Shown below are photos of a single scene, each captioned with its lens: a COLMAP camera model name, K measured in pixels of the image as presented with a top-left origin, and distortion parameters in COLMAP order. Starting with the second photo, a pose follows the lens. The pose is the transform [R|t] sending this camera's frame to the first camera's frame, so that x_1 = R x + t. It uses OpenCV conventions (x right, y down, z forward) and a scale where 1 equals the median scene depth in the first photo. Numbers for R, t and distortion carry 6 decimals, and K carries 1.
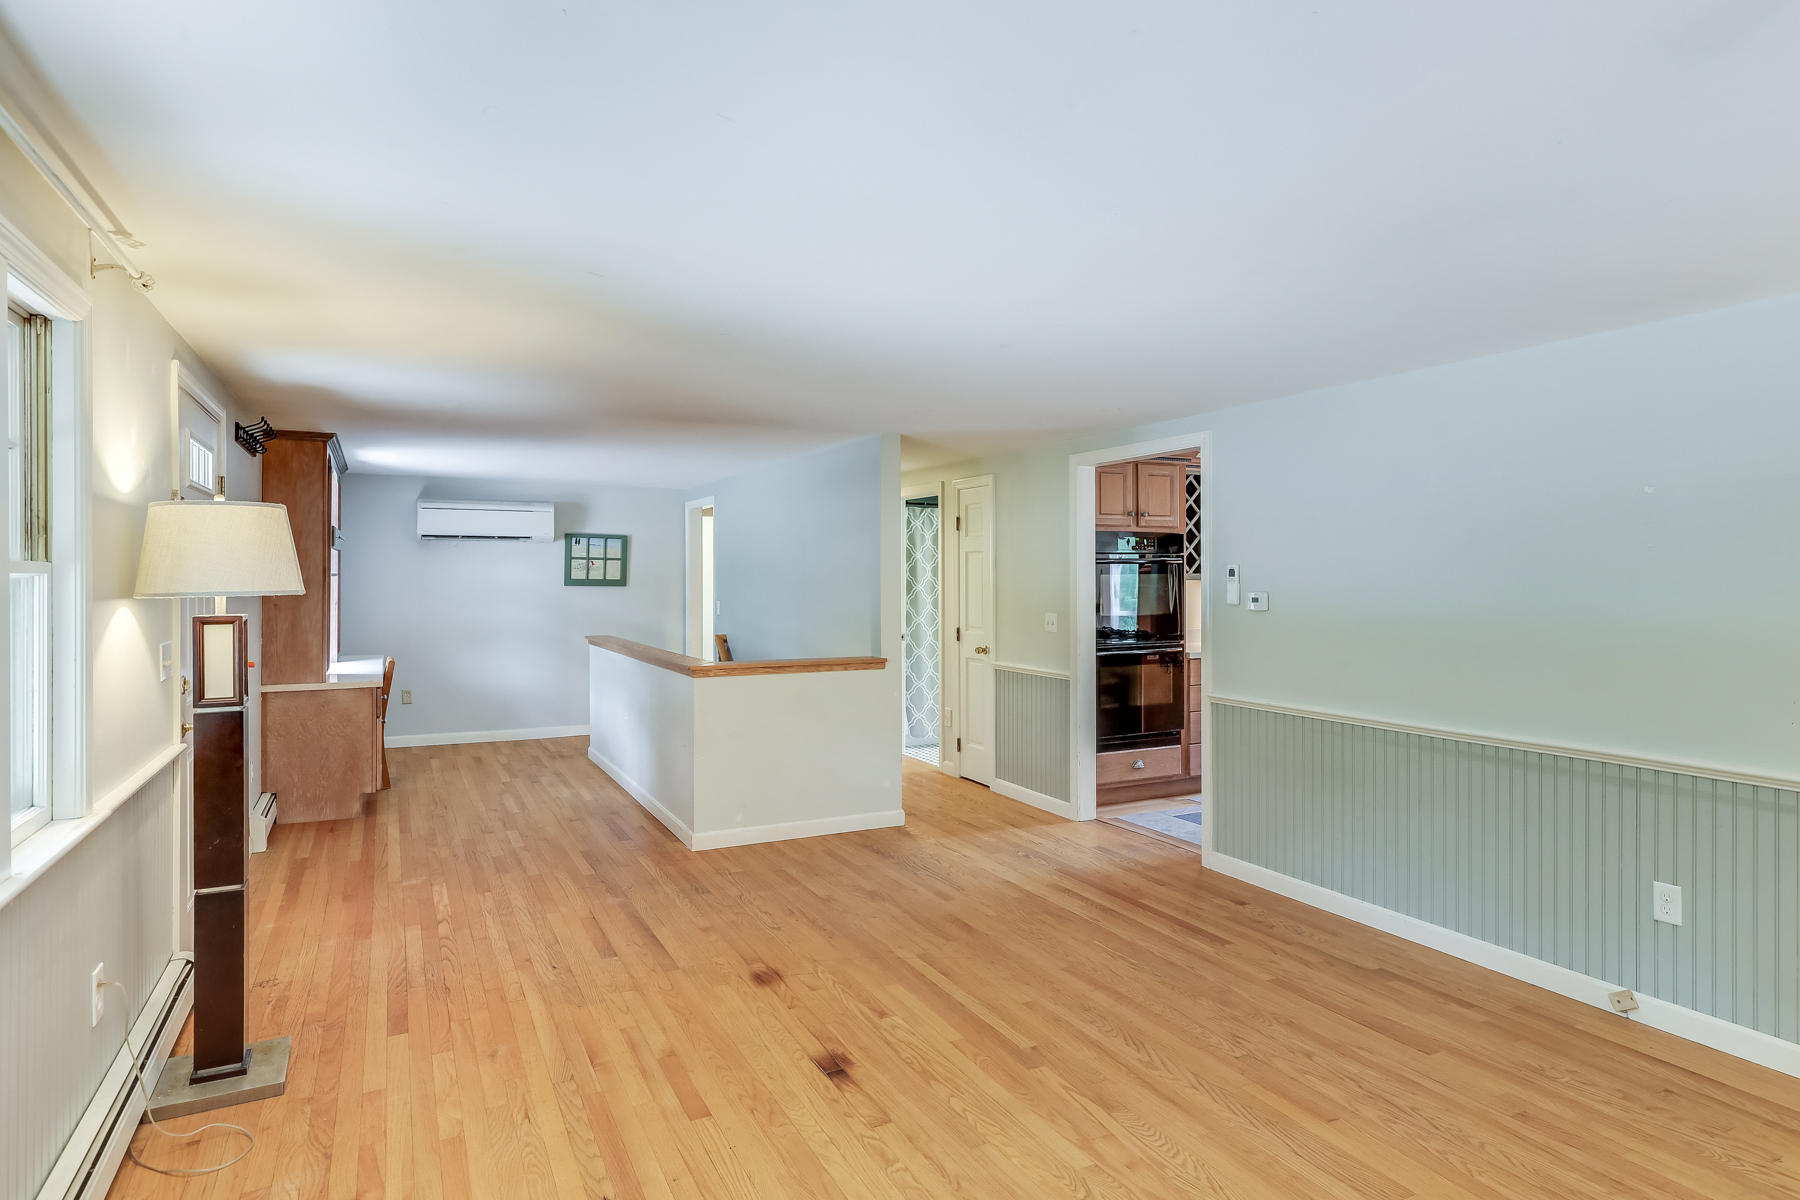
lens RADIAL K [[985.6, 0, 903.9], [0, 985.6, 582.2], [0, 0, 1]] dist [0.002987, 0.000188]
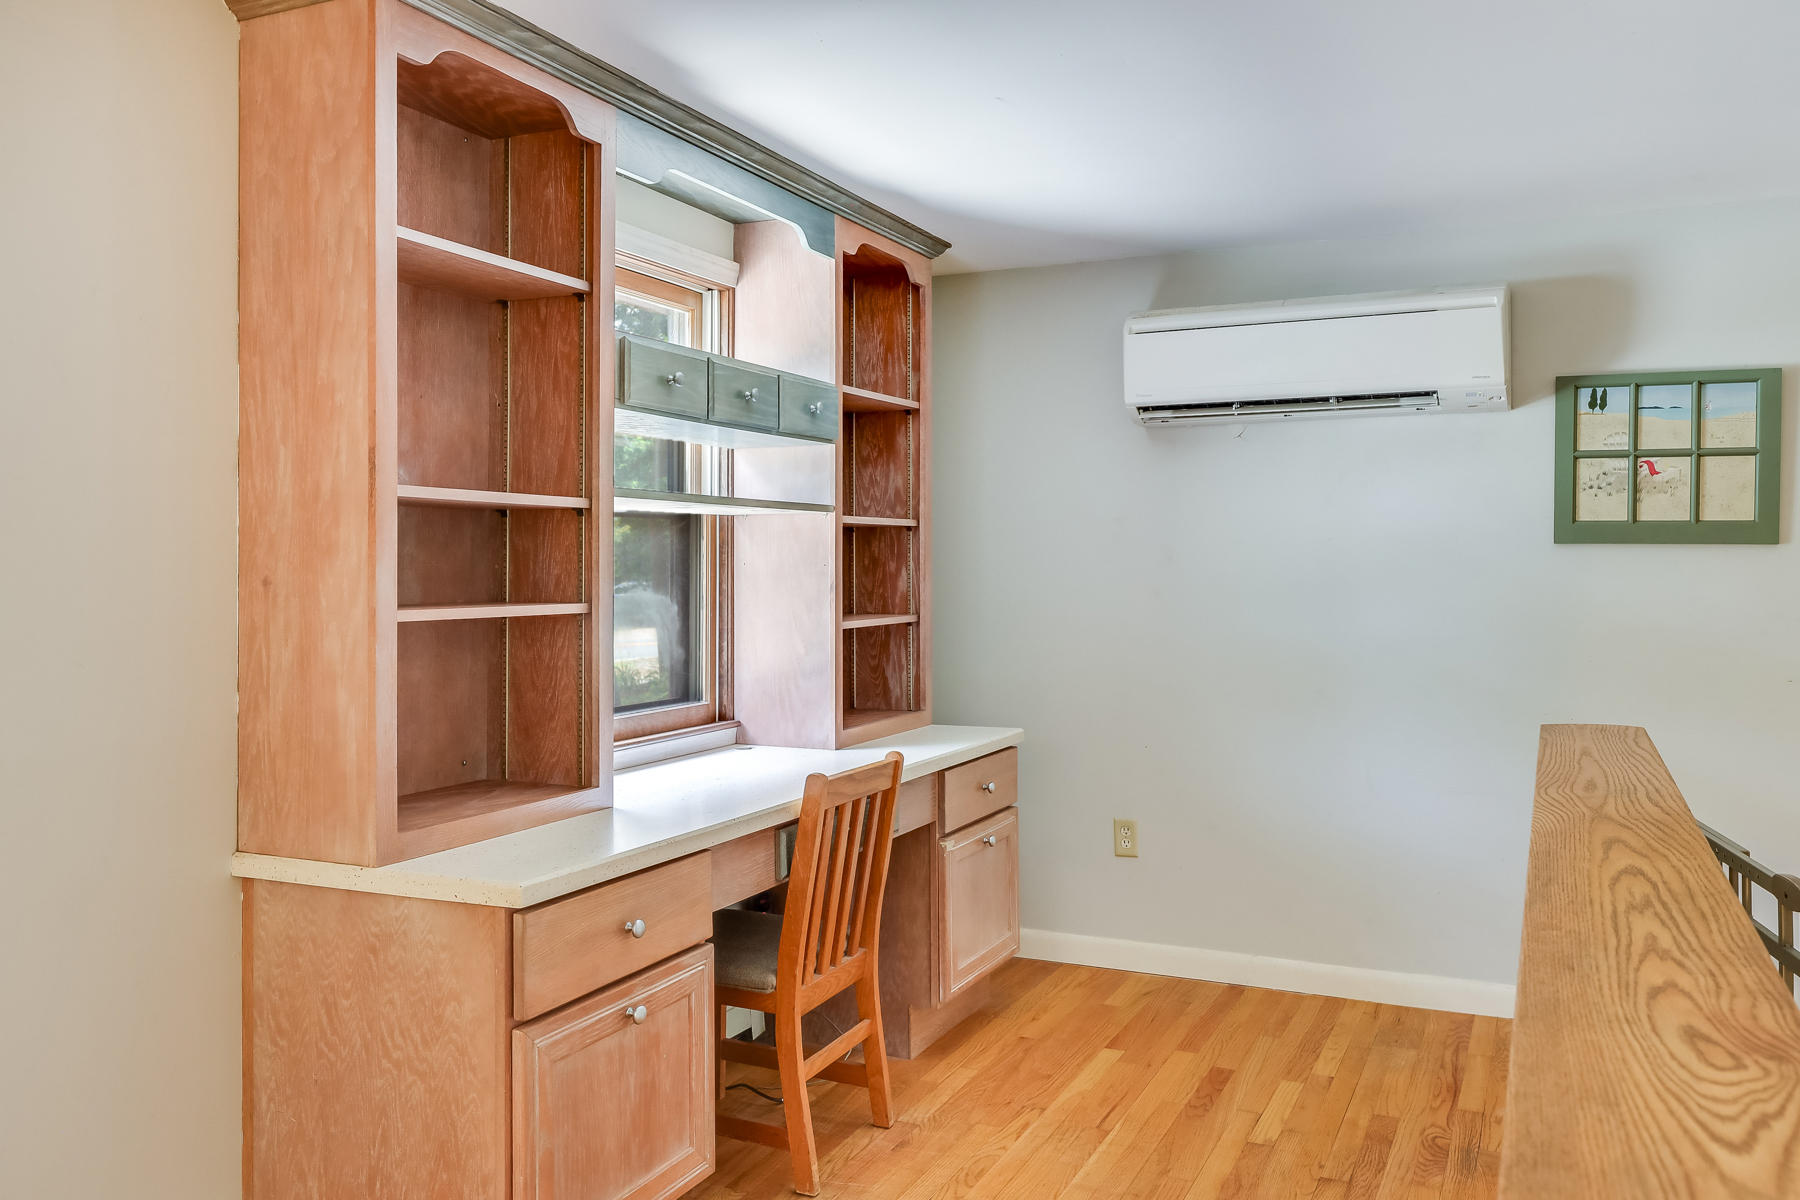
lens RADIAL K [[1414.9, 0, 901.8], [0, 1414.9, 582.7], [0, 0, 1]] dist [-0.011365, -0.000080]
pose [[0.622691, 0.003238, -0.782461, -0.119027], [0.001687, 0.999984, 0.005480, 0.013240], [0.782466, -0.004732, 0.622675, 0.548389]]
